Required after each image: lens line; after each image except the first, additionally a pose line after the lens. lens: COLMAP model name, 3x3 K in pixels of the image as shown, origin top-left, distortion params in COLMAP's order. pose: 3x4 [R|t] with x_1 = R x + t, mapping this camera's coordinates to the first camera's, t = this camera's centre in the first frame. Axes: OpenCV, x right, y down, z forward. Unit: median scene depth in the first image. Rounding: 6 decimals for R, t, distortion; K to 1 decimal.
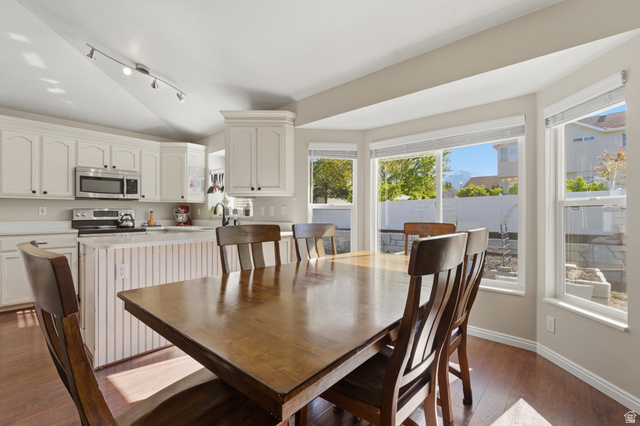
lens RADIAL K [[286.0, 0, 319.5], [0, 286.0, 211.9], [0, 0, 1]] dist [-0.004355, 0.000245]
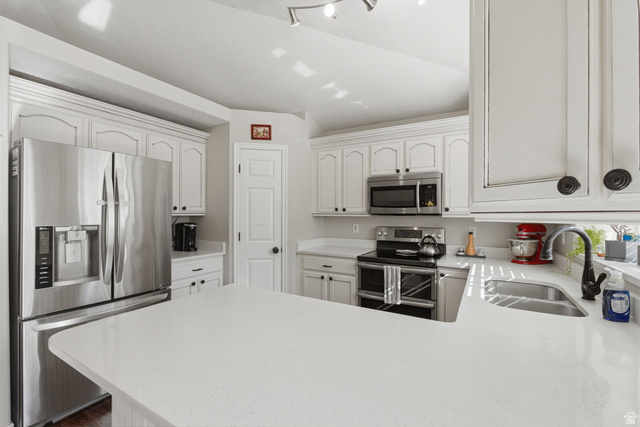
lens RADIAL K [[286.0, 0, 320.5], [0, 286.0, 212.3], [0, 0, 1]] dist [-0.004355, 0.000245]
pose [[0.197453, -0.001900, -0.980310, -0.058345], [0.001327, 0.999998, -0.001671, -0.048517], [0.980311, -0.000971, 0.197456, 0.622423]]
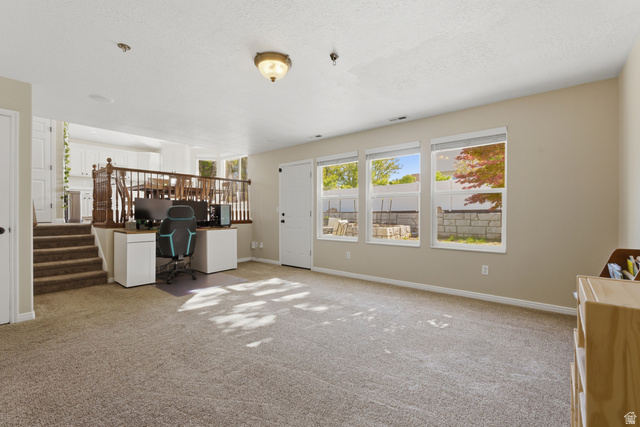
lens RADIAL K [[286.0, 0, 319.8], [0, 286.0, 215.3], [0, 0, 1]] dist [-0.004355, 0.000245]
pose [[0.999743, 0.000706, 0.022669, 0.788414], [-0.000894, 0.999966, 0.008258, 0.217604], [-0.022663, -0.008276, 0.999709, -1.210611]]
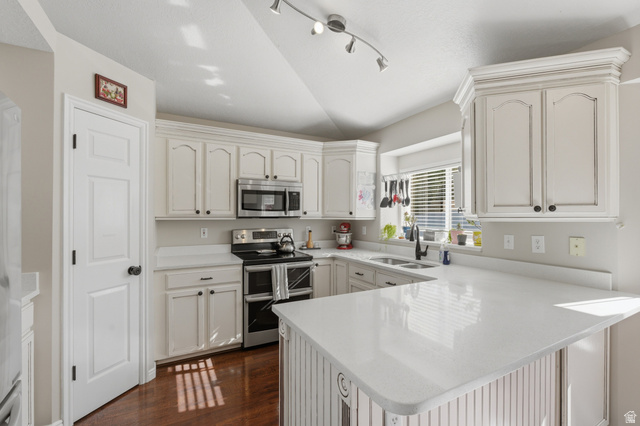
lens RADIAL K [[286.0, 0, 317.9], [0, 286.0, 215.6], [0, 0, 1]] dist [-0.004355, 0.000245]
pose [[0.941499, 0.003391, -0.336998, -0.329698], [-0.001038, 0.999974, 0.007162, -0.054090], [0.337014, -0.006393, 0.941478, 0.282646]]
